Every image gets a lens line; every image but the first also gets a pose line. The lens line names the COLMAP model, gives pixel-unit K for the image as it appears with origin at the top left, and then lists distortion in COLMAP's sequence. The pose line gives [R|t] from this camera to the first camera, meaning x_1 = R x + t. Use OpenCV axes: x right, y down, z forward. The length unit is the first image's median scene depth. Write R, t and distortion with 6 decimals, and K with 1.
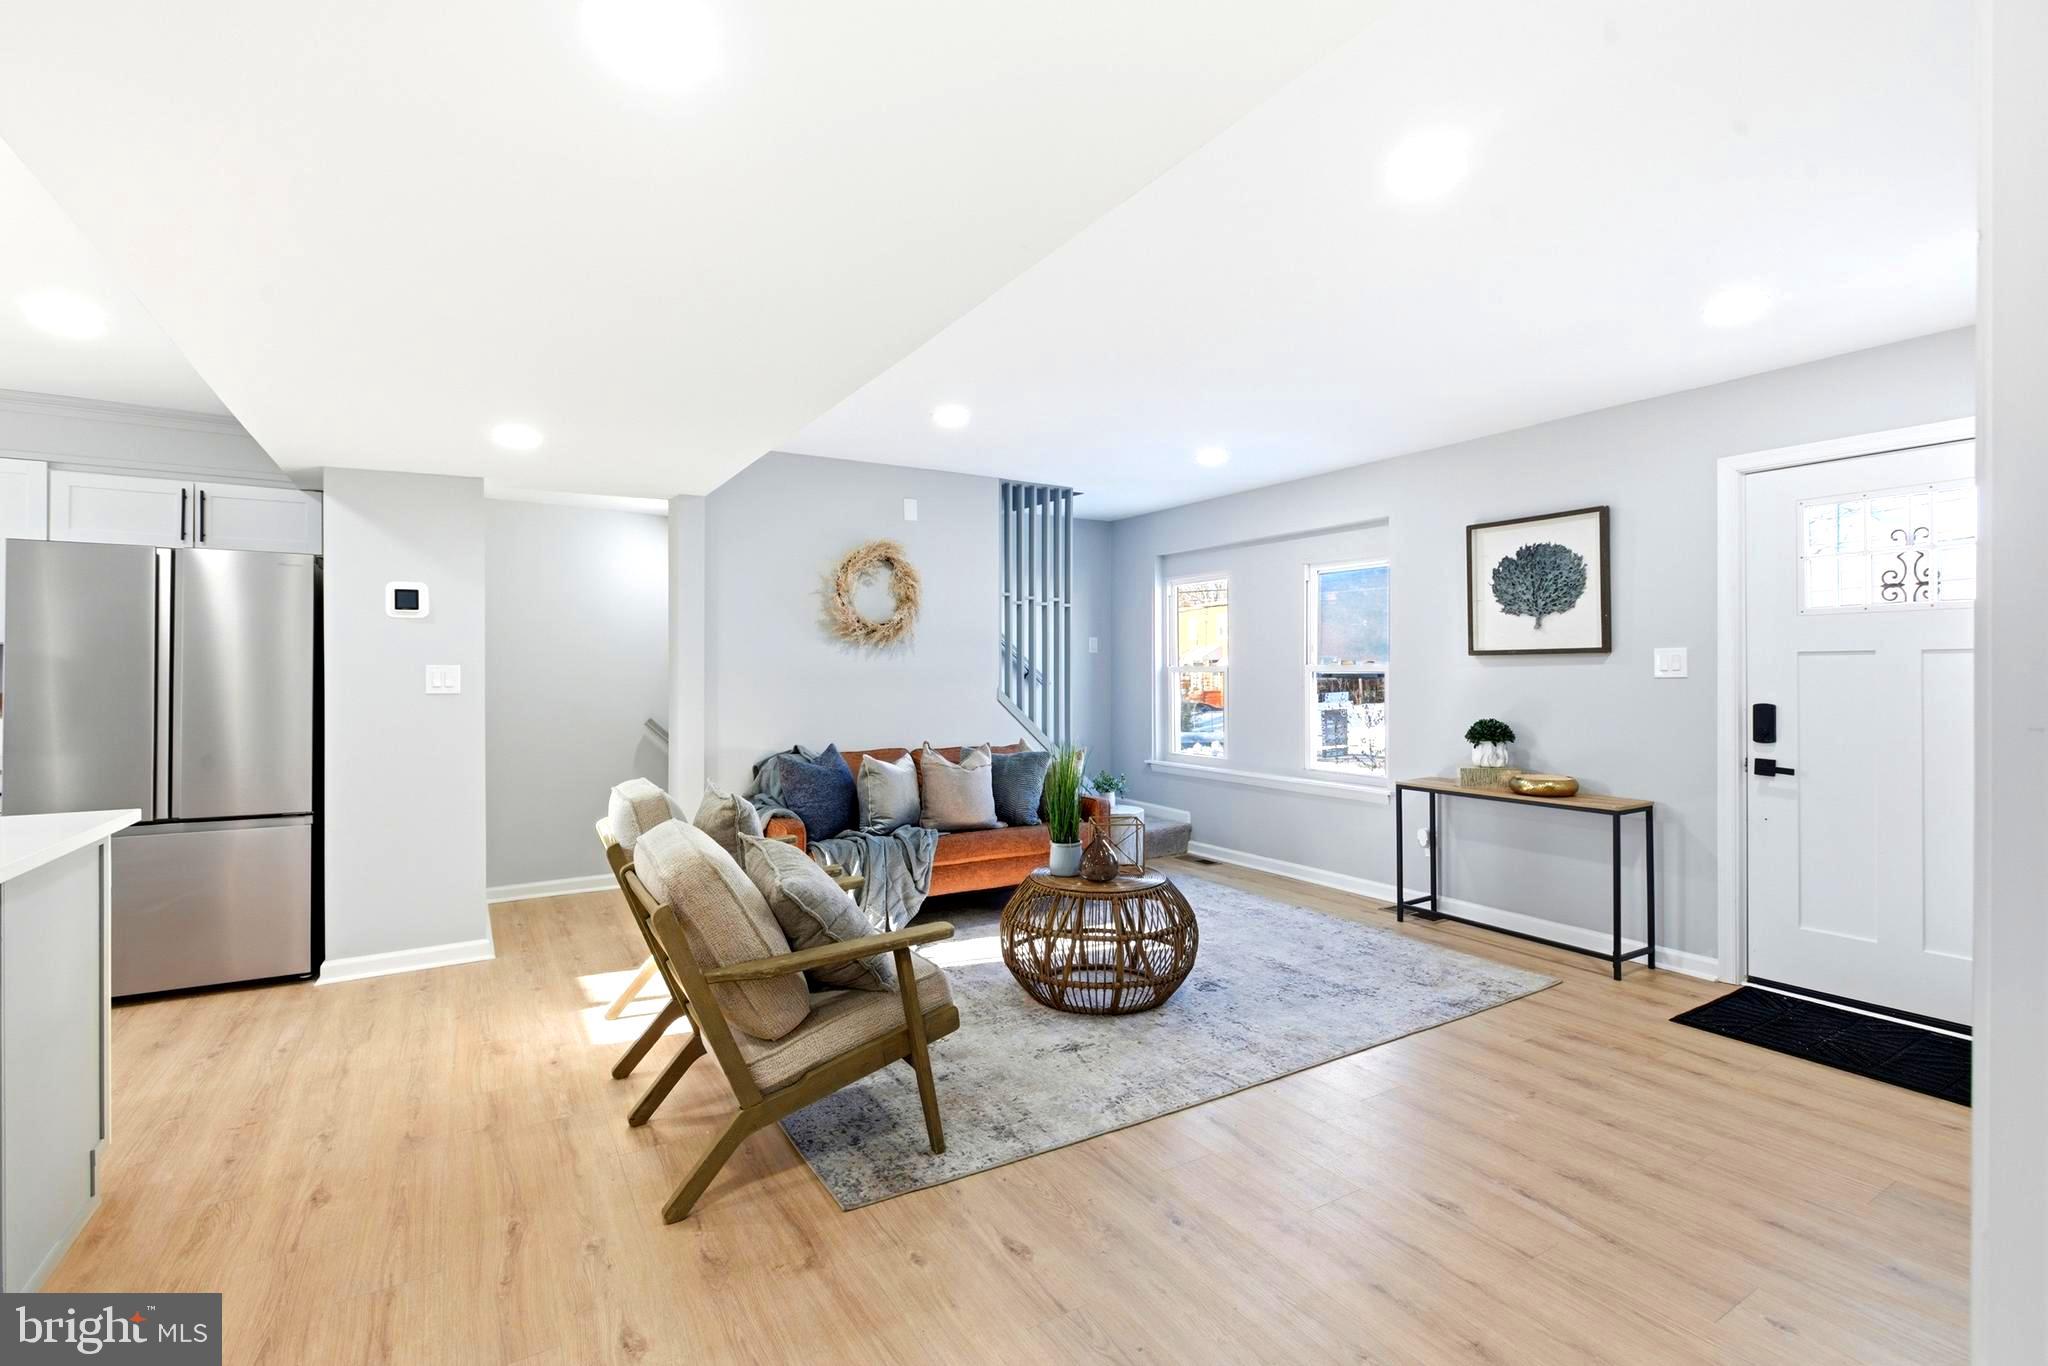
lens RADIAL K [[923.0, 0, 1017.6], [0, 923.0, 664.4], [0, 0, 1]] dist [-0.006098, 0.001693]
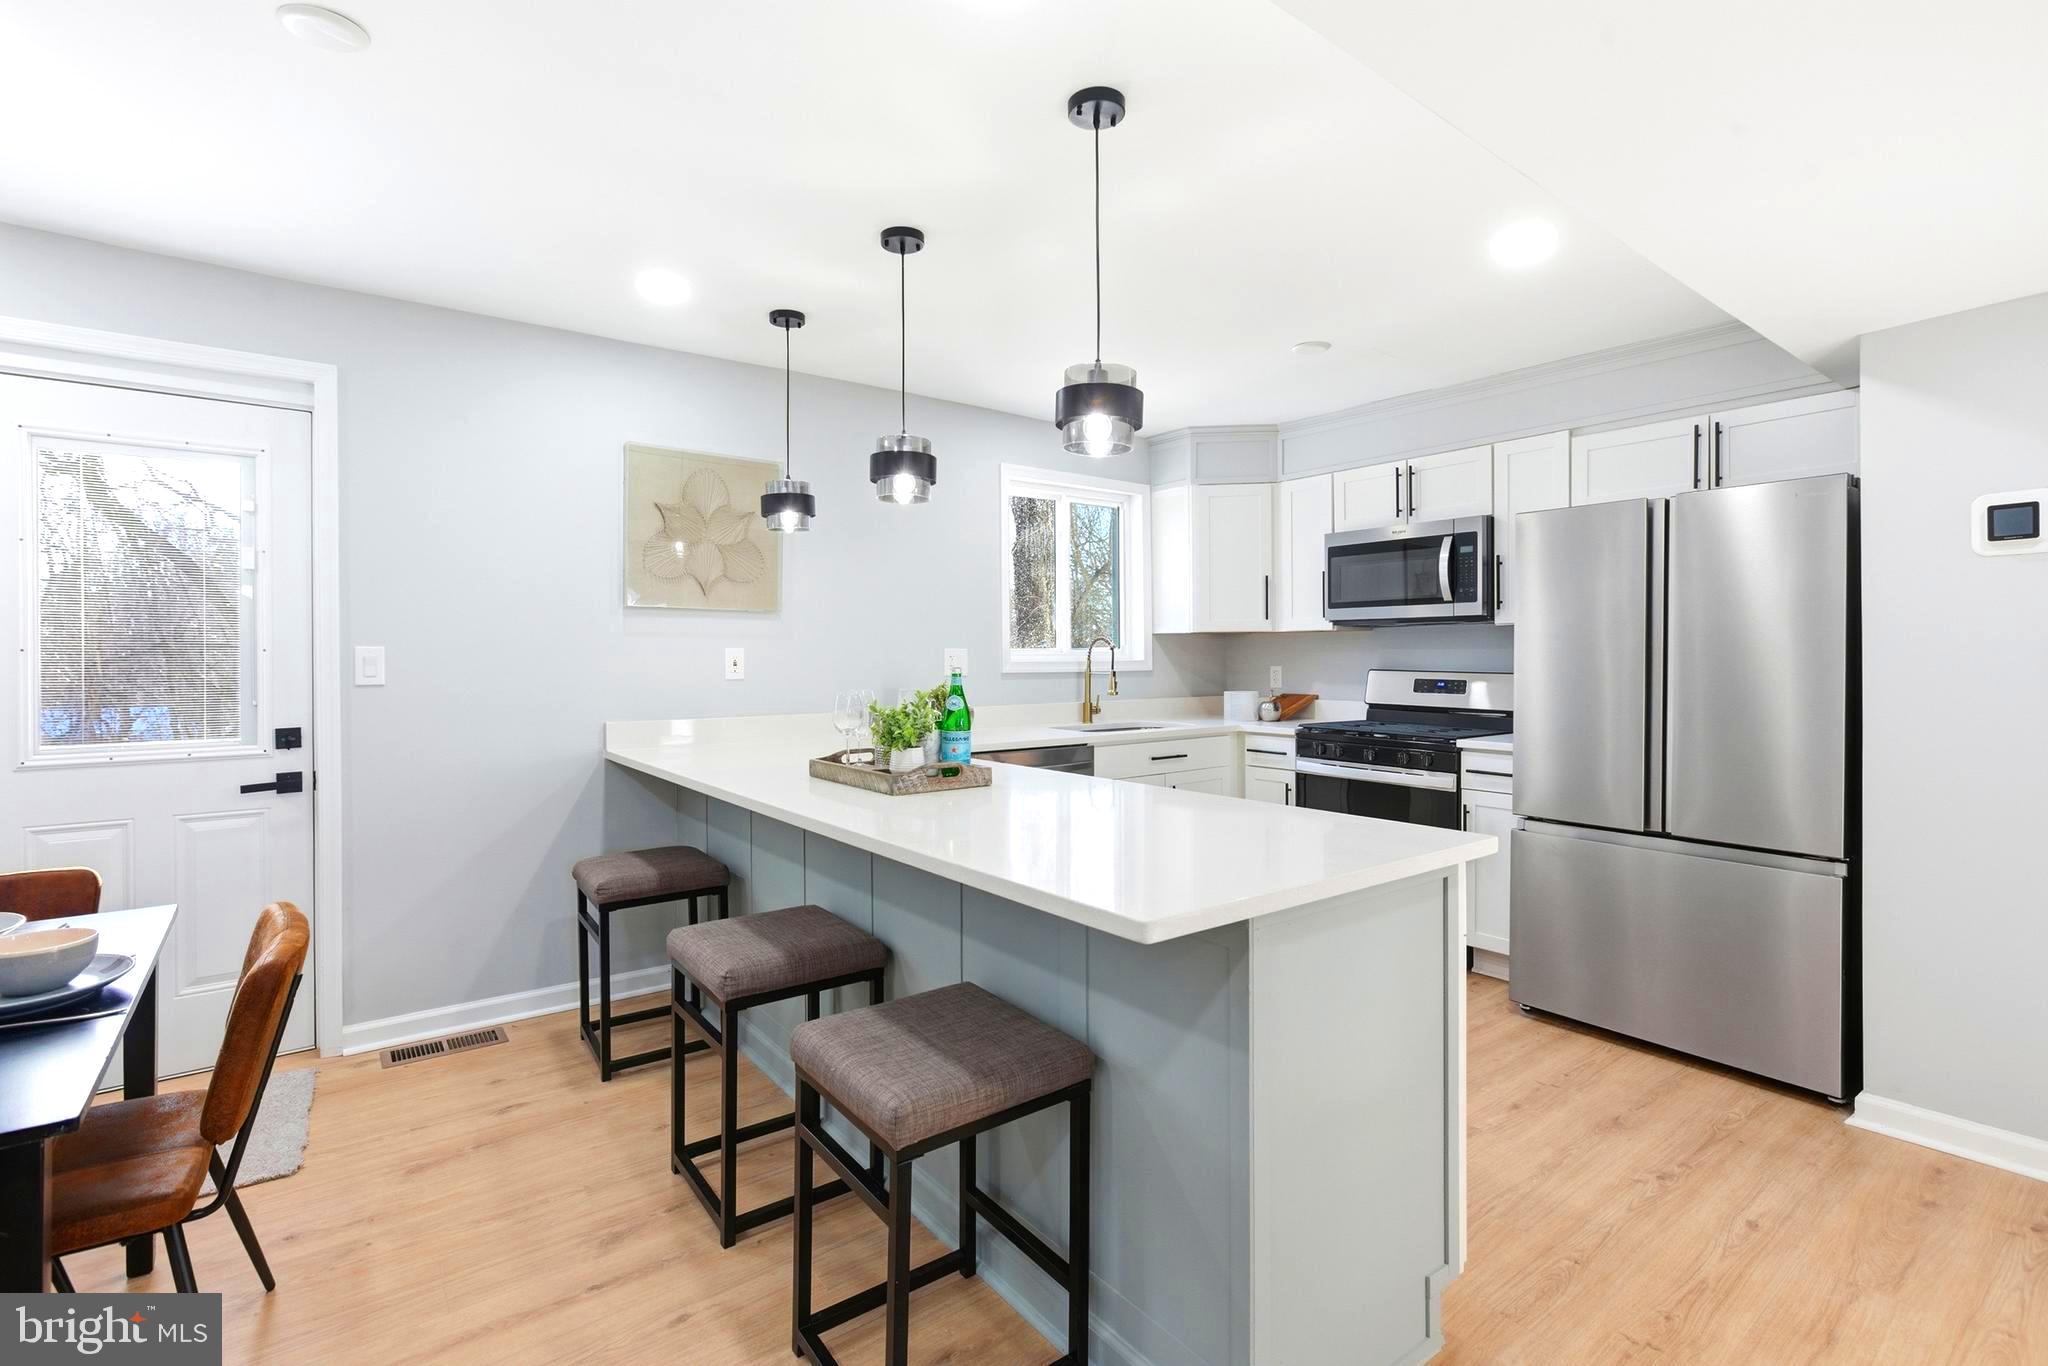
lens RADIAL K [[942.7, 0, 1018.8], [0, 942.7, 661.1], [0, 0, 1]] dist [-0.009458, 0.004276]
pose [[0.106364, 0.005614, -0.994311, -0.148072], [0.011061, 0.999916, 0.006828, 0.004876], [0.994266, -0.011724, 0.106293, 0.319548]]
